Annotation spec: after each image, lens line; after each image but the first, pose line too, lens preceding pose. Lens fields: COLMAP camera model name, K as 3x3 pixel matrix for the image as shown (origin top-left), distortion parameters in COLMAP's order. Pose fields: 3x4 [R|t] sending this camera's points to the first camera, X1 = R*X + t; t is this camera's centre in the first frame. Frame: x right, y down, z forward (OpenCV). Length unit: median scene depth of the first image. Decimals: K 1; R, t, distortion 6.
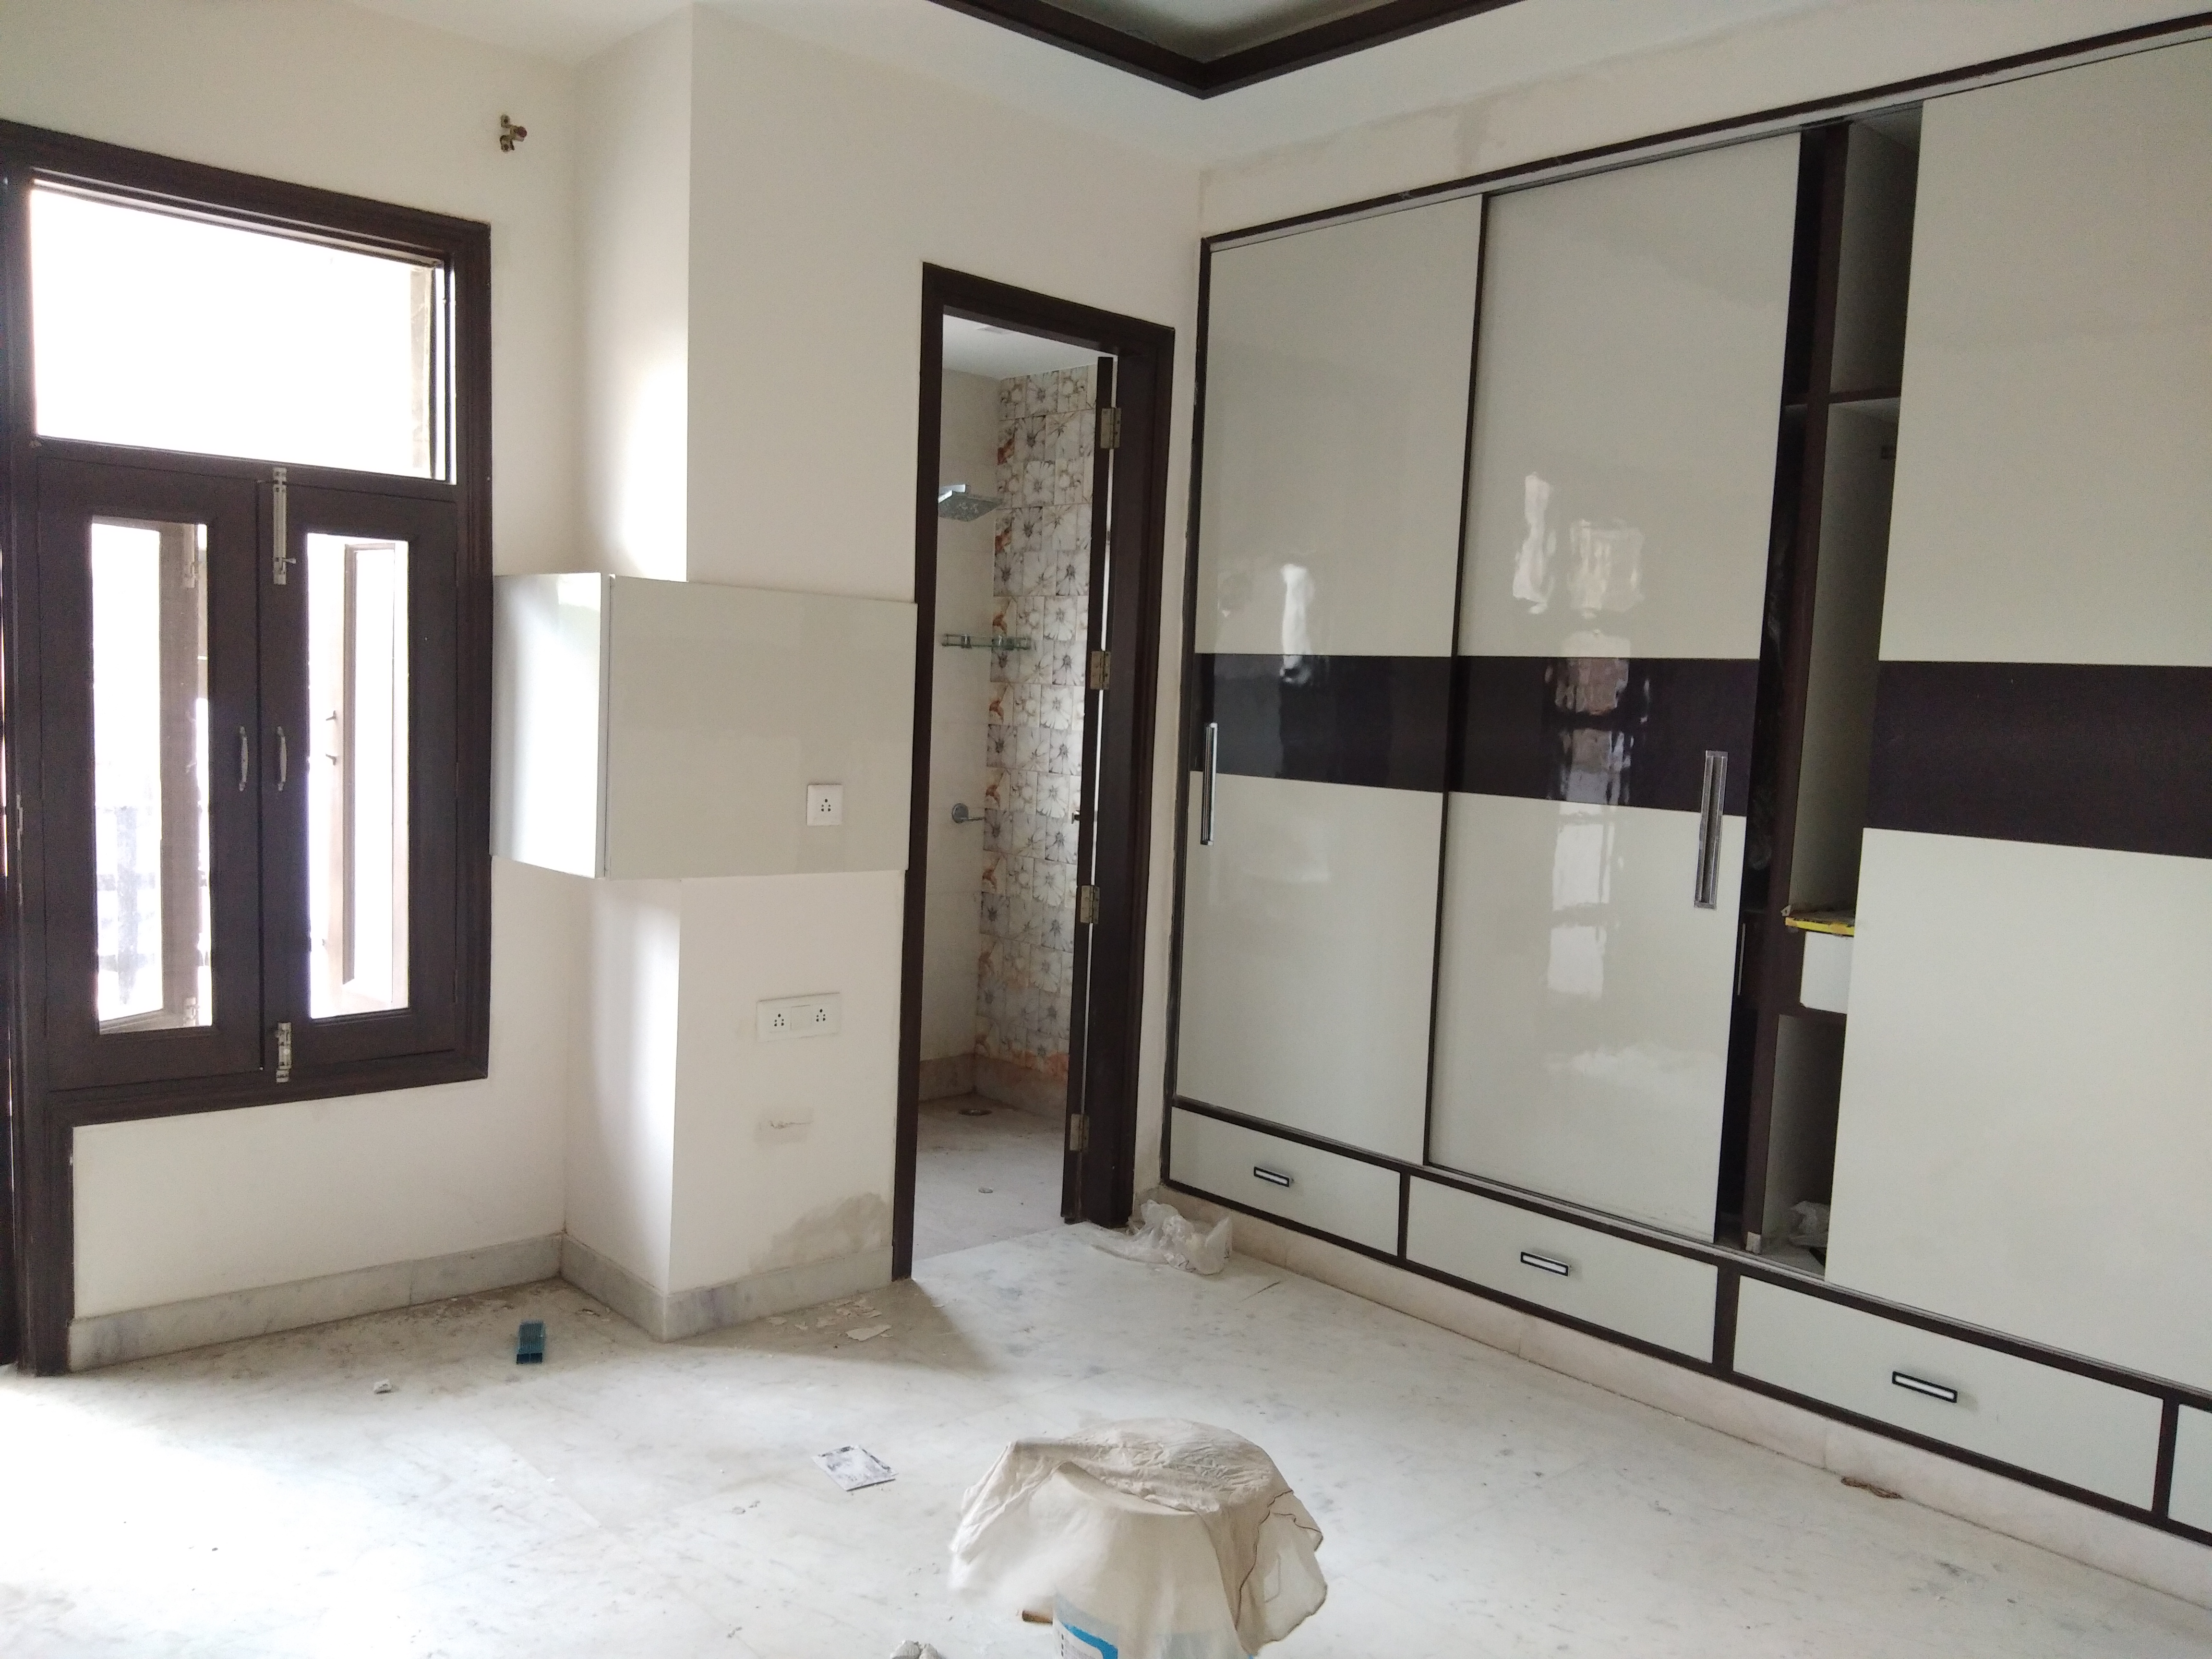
lens RADIAL K [[1727.7, 0, 1109.9], [0, 1727.7, 862.5], [0, 0, 1]] dist [0.107659, -0.182461]
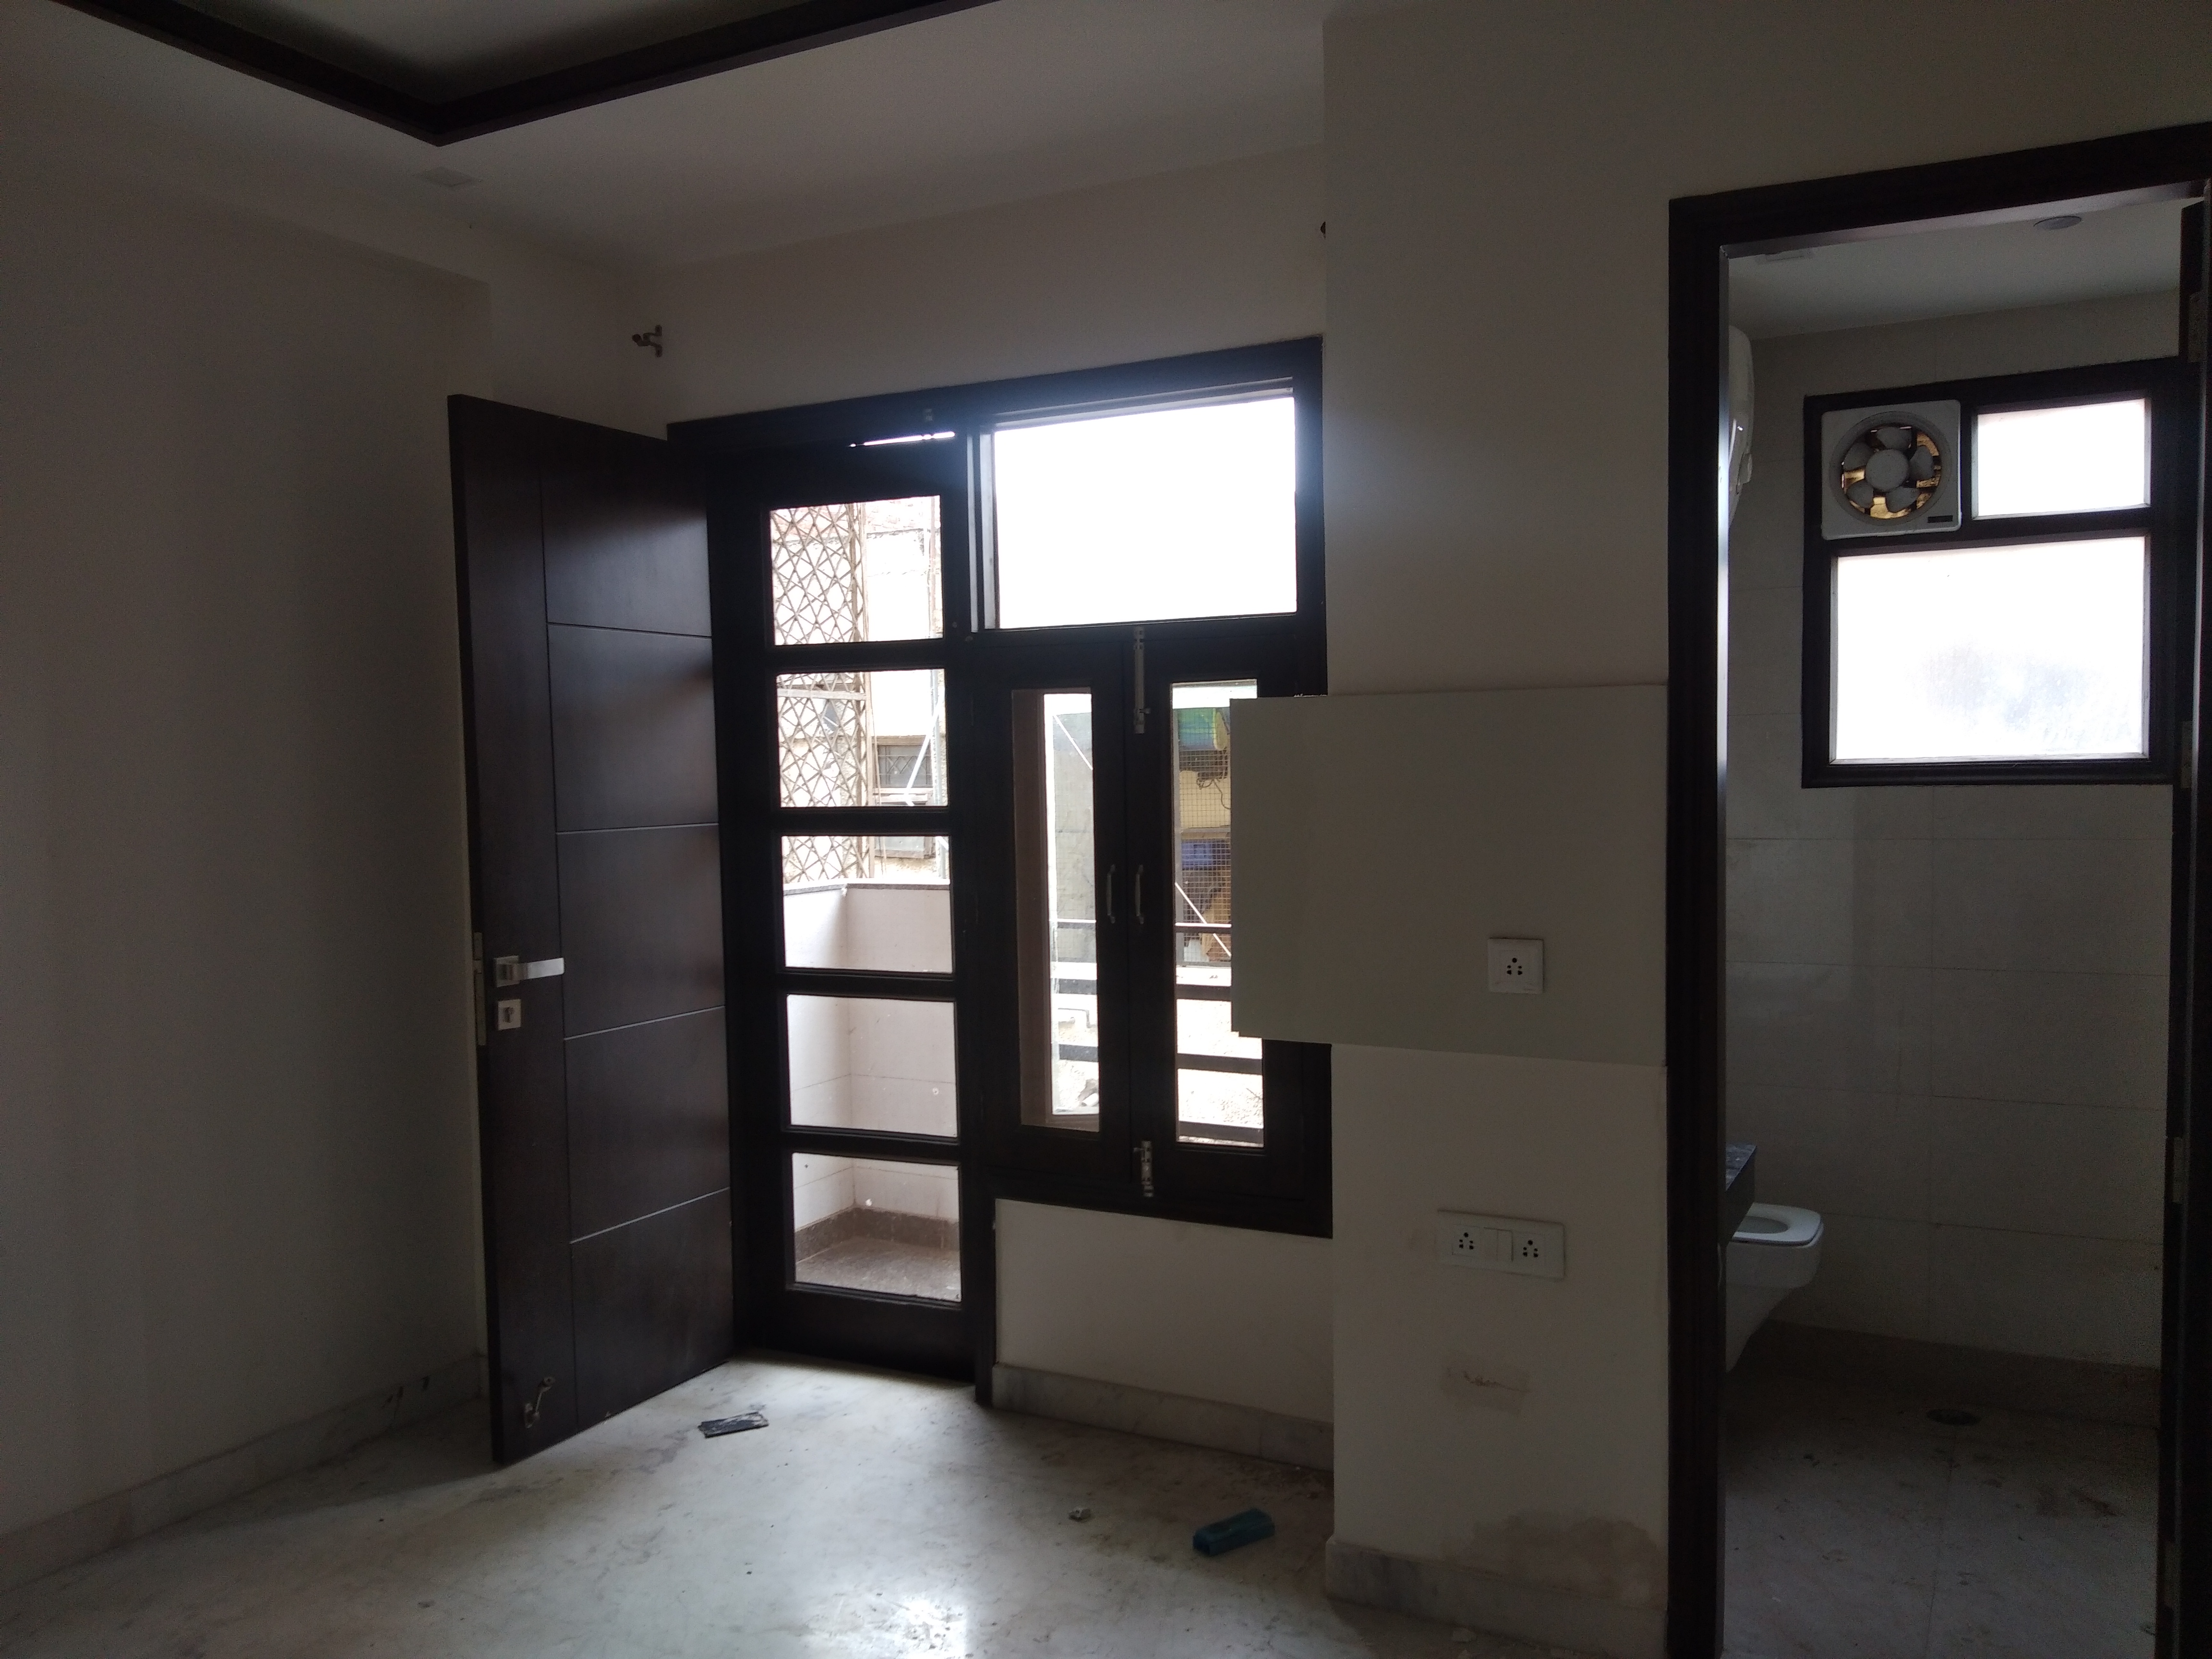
lens RADIAL K [[1727.7, 0, 1109.9], [0, 1727.7, 862.5], [0, 0, 1]] dist [0.107659, -0.182461]
pose [[0.344428, 0.003752, -0.938805, 0.528564], [-0.059912, 0.998041, -0.017991, -0.059103], [0.936899, 0.062443, 0.343978, 0.628743]]
